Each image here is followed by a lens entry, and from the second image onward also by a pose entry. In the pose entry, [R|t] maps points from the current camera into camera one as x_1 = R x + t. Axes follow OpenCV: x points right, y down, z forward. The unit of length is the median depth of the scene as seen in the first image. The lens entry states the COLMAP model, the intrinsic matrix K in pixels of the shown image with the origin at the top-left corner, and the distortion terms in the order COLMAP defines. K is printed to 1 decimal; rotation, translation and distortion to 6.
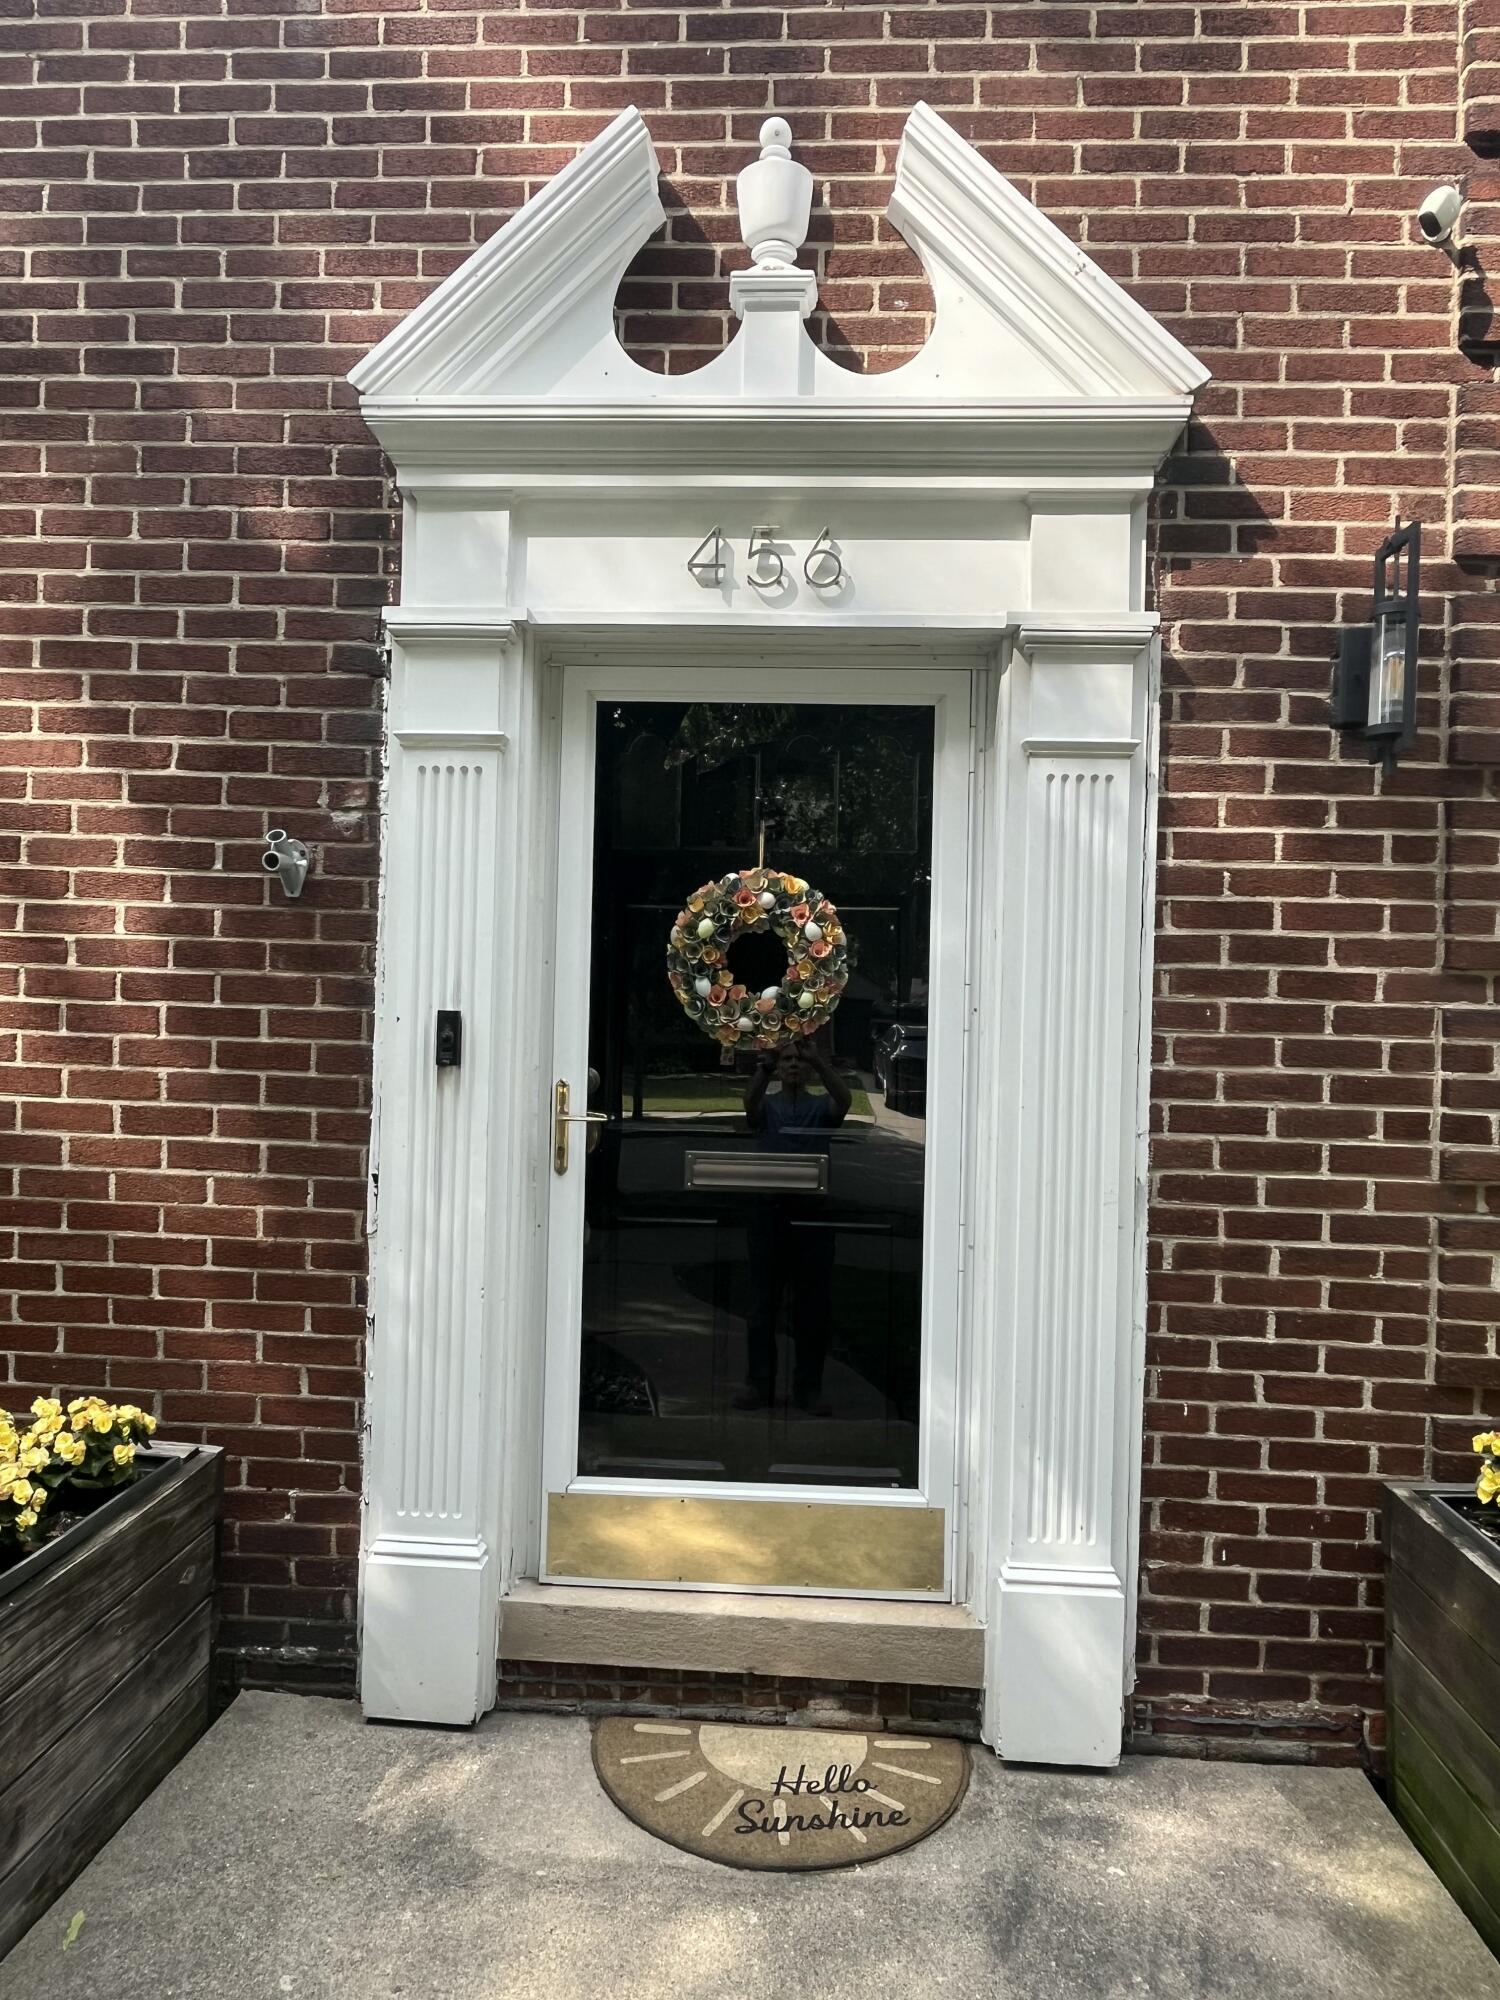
lens RADIAL K [[1259.2, 0, 750.8], [0, 1259.2, 996.4], [0, 0, 1]] dist [-0.003104, 0.000276]
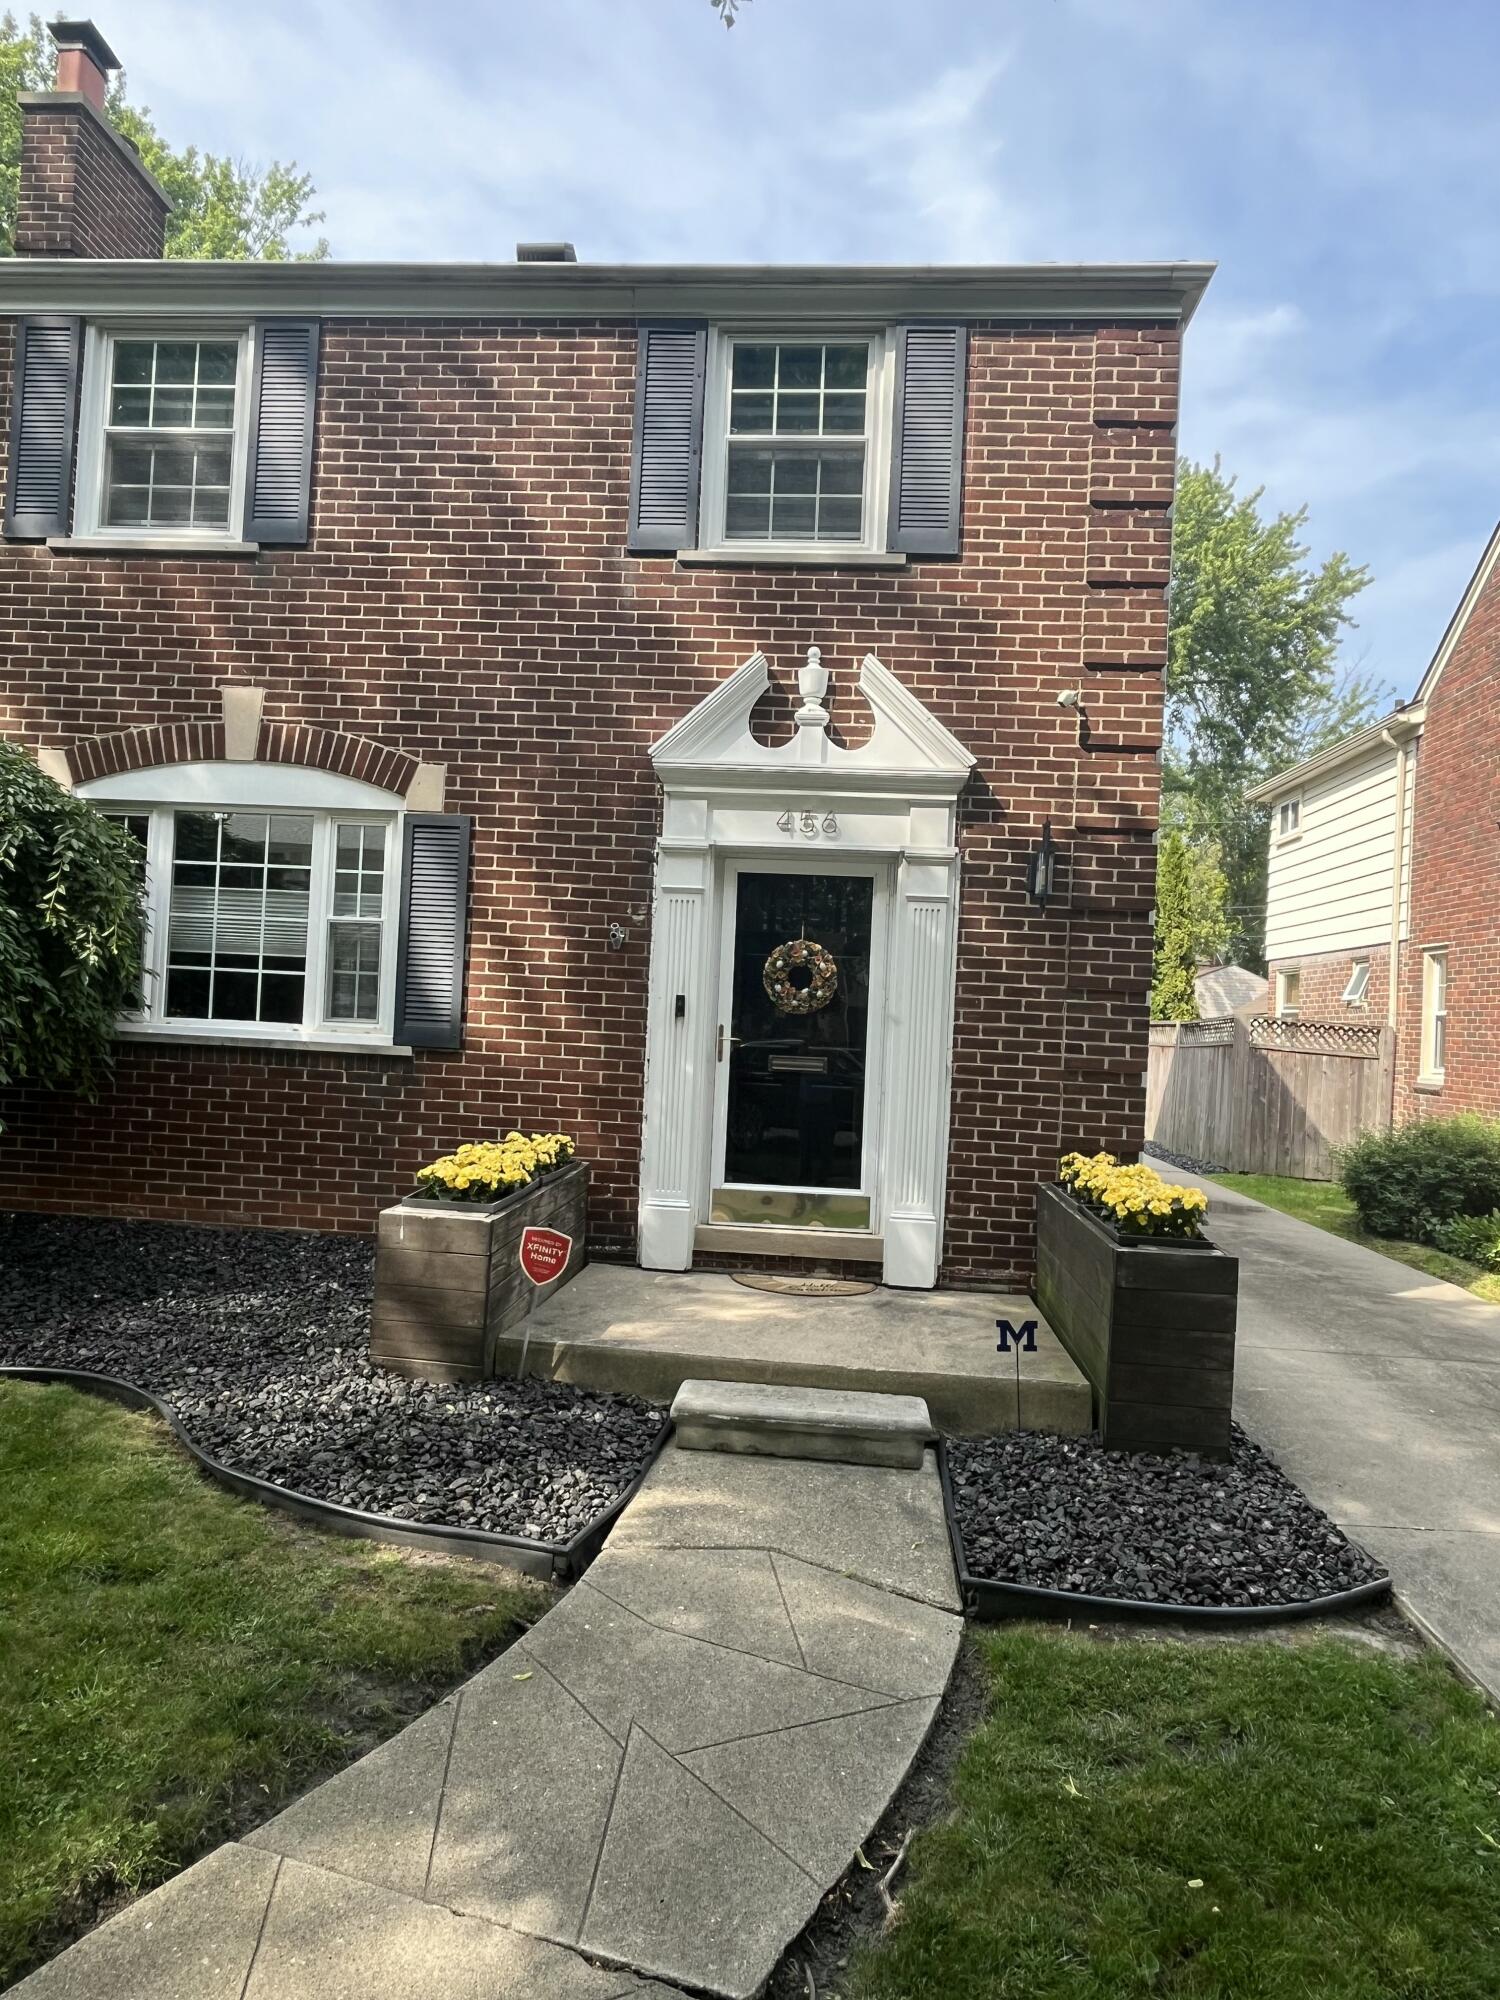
lens RADIAL K [[1259.2, 0, 733.3], [0, 1259.2, 996.3], [0, 0, 1]] dist [-0.003104, 0.000276]
pose [[0.999612, 0.020154, -0.019242, -0.081908], [-0.020265, 0.999779, -0.005596, 0.025966], [0.019125, 0.005984, 0.999799, -1.561528]]
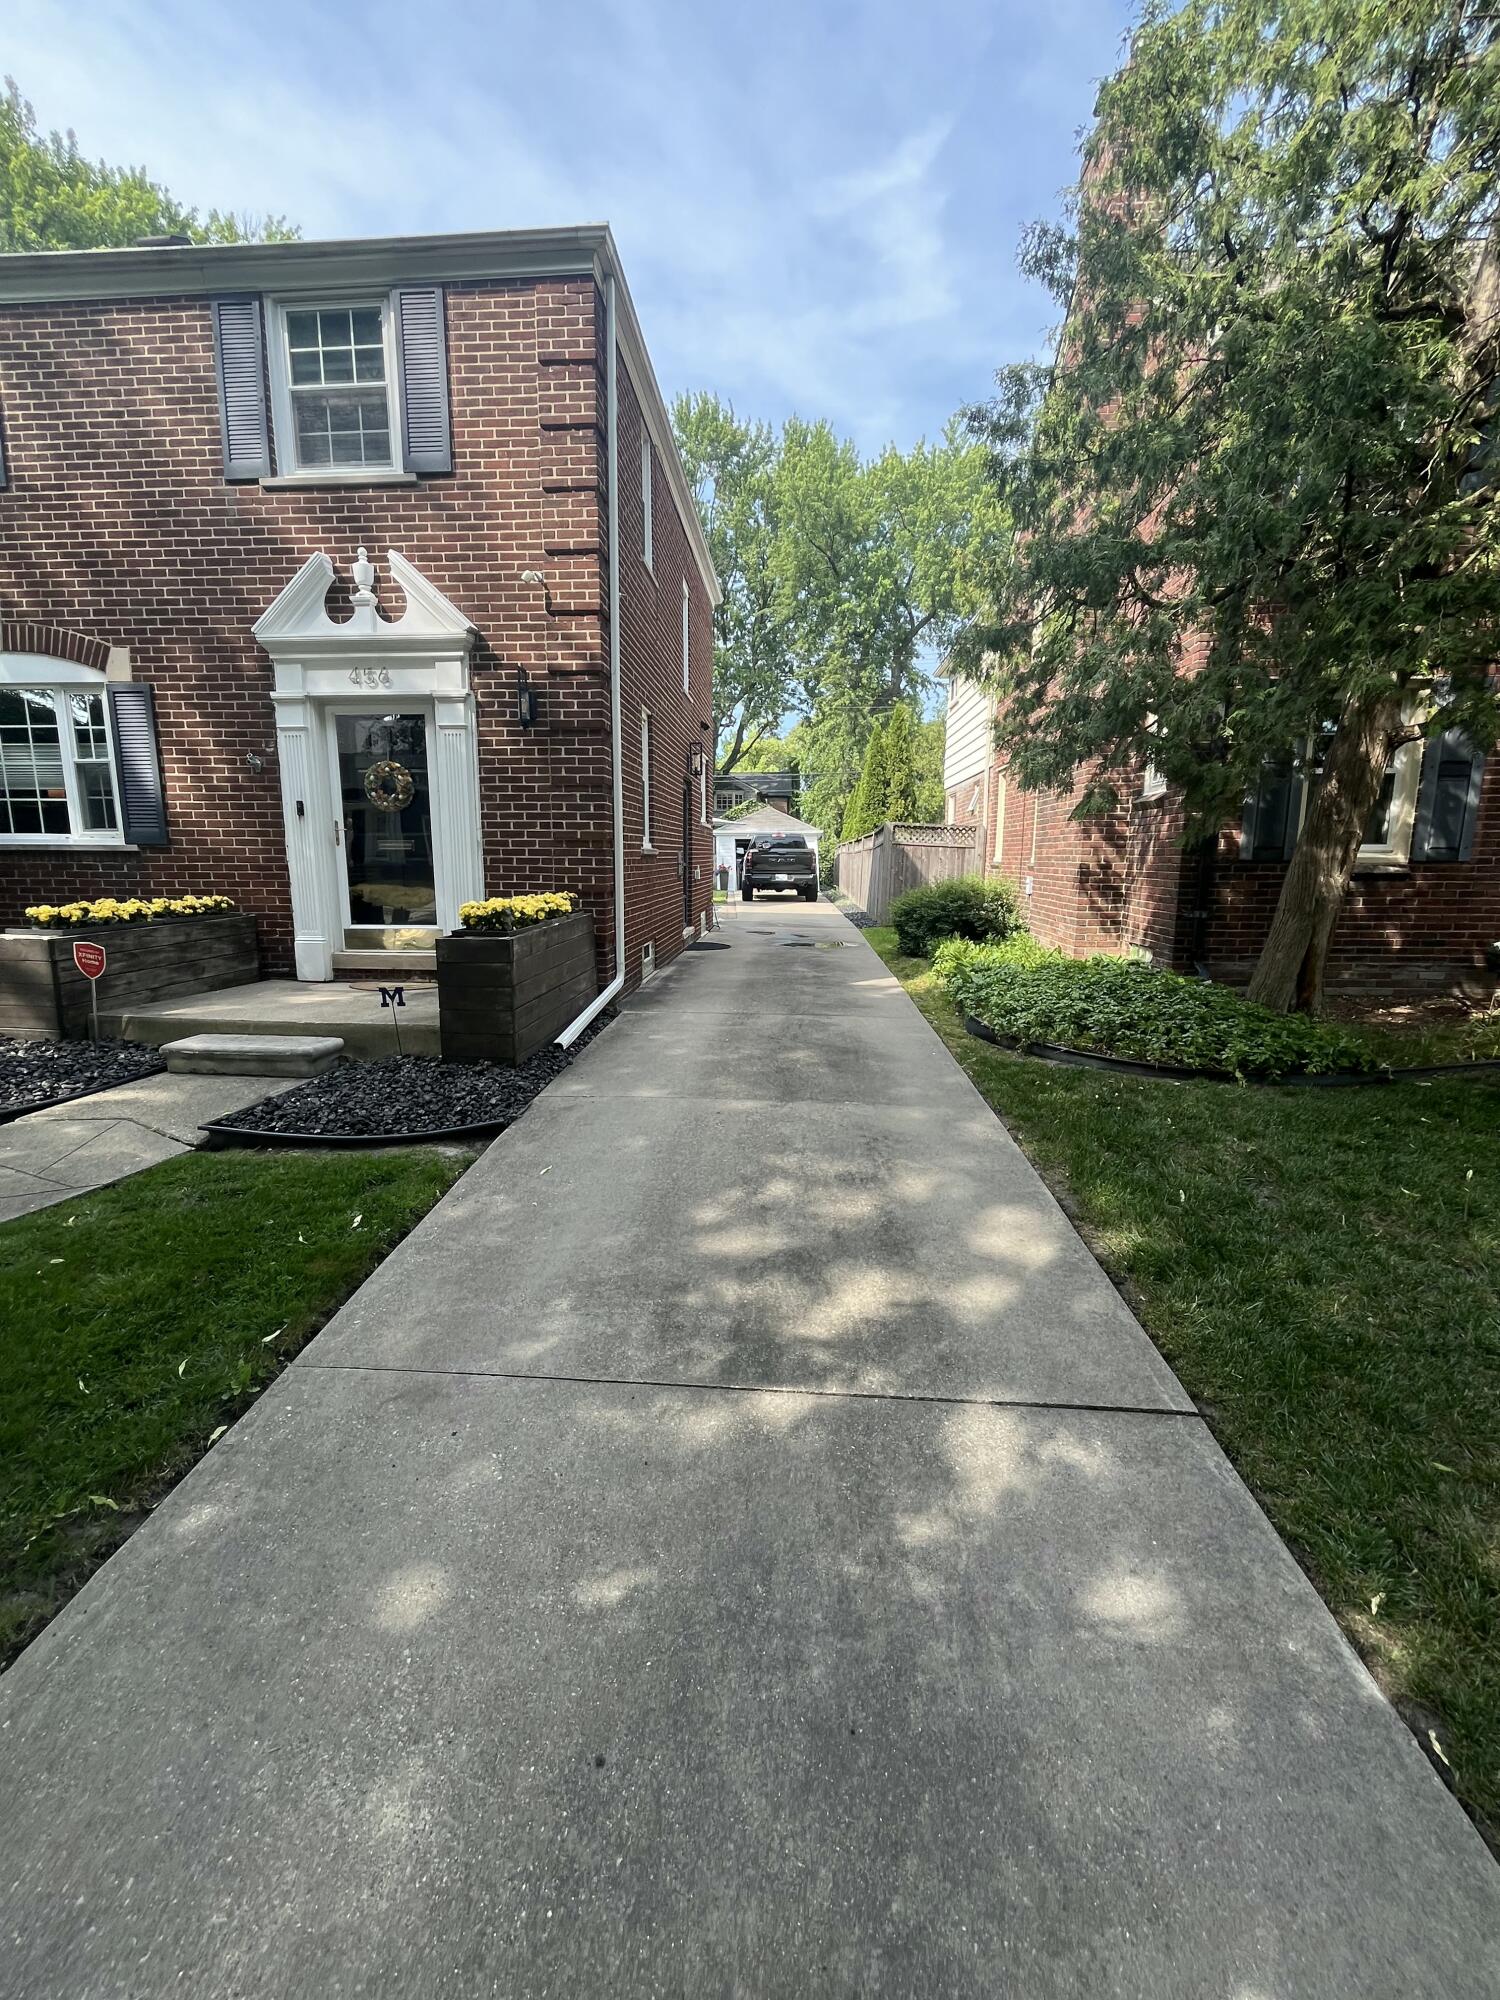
lens RADIAL K [[814.5, 0, 745.3], [0, 814.5, 996.0], [0, 0, 1]] dist [-0.003467, -0.000058]
pose [[0.999663, -0.020034, -0.016508, 1.154631], [0.022635, 0.984052, 0.176436, 0.189960], [0.012710, -0.176750, 0.984174, -1.545185]]
